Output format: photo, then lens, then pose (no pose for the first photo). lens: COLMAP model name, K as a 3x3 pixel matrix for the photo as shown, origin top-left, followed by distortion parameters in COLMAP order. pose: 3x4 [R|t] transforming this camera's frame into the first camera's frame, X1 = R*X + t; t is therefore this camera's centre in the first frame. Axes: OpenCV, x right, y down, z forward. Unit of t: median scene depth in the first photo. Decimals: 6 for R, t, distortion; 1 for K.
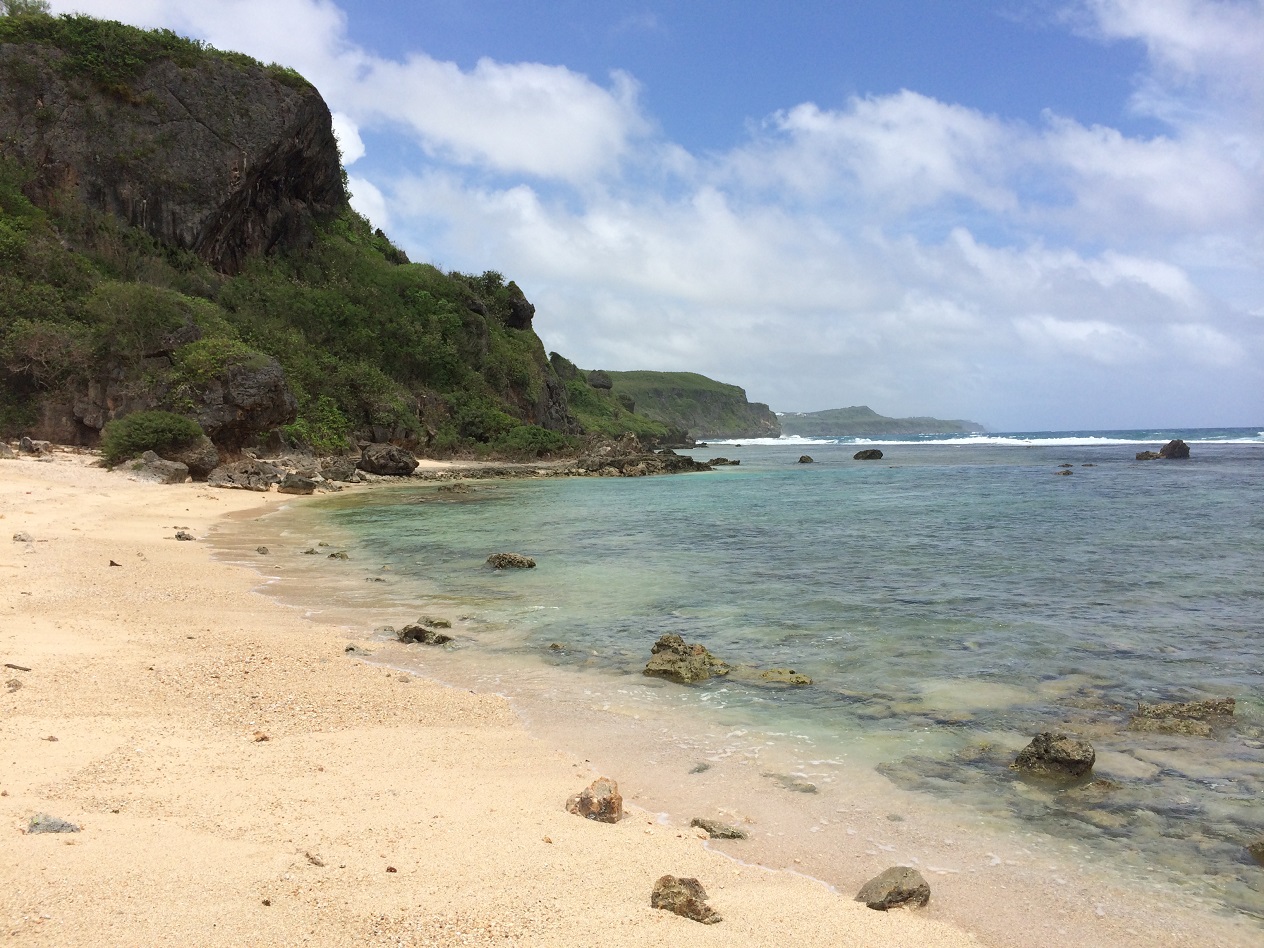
lens RADIAL K [[1047.4, 0, 632.0], [0, 1047.4, 474.0], [0, 0, 1]] dist [0.003115, -0.052087]
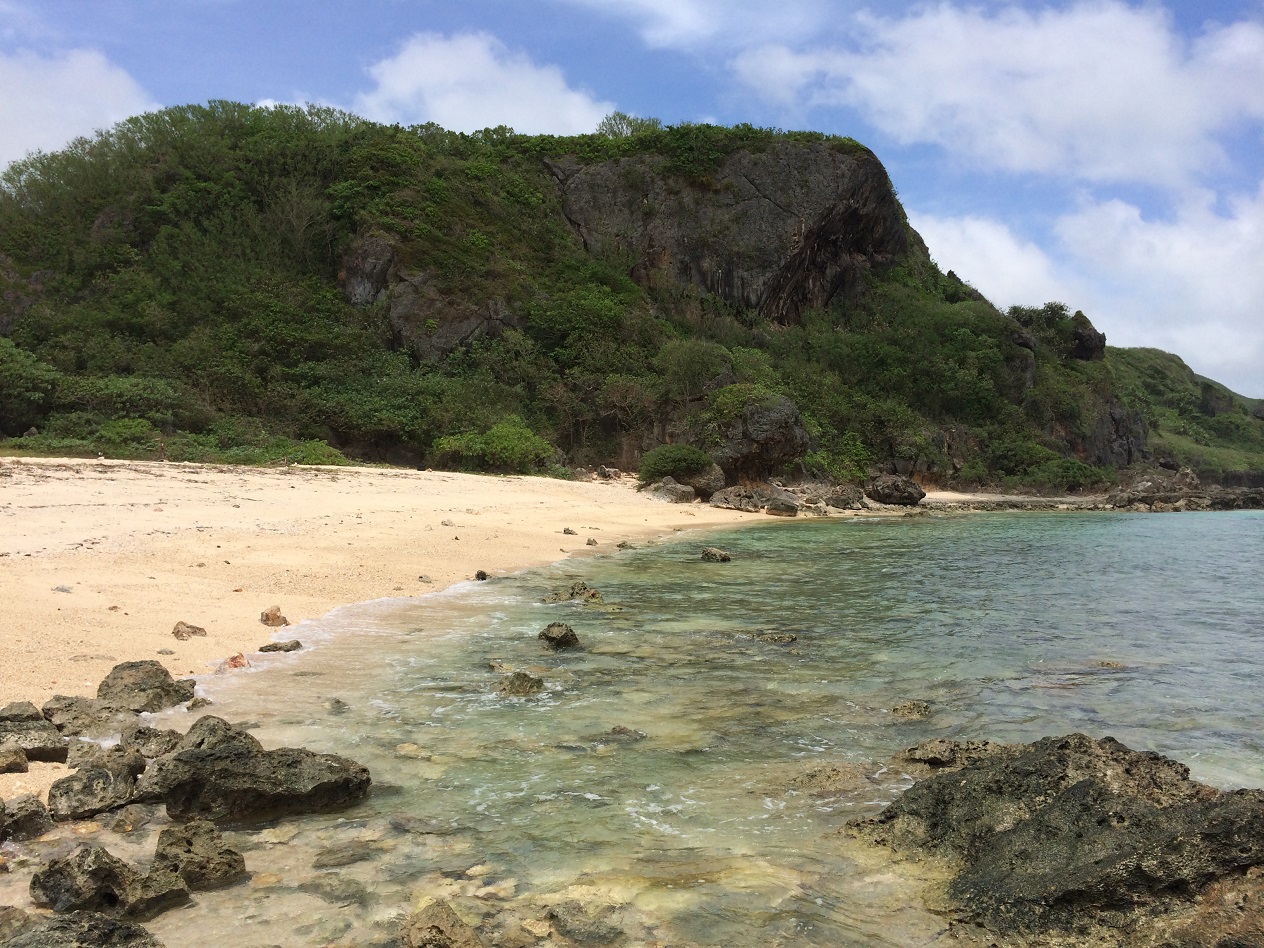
lens RADIAL K [[1047.4, 0, 632.0], [0, 1047.4, 474.0], [0, 0, 1]] dist [0.003115, -0.052087]
pose [[0.807262, 0.009244, -0.590121, 0.161877], [-0.031583, 0.999121, -0.027554, 0.007284], [0.589348, 0.040881, 0.806844, -0.018245]]
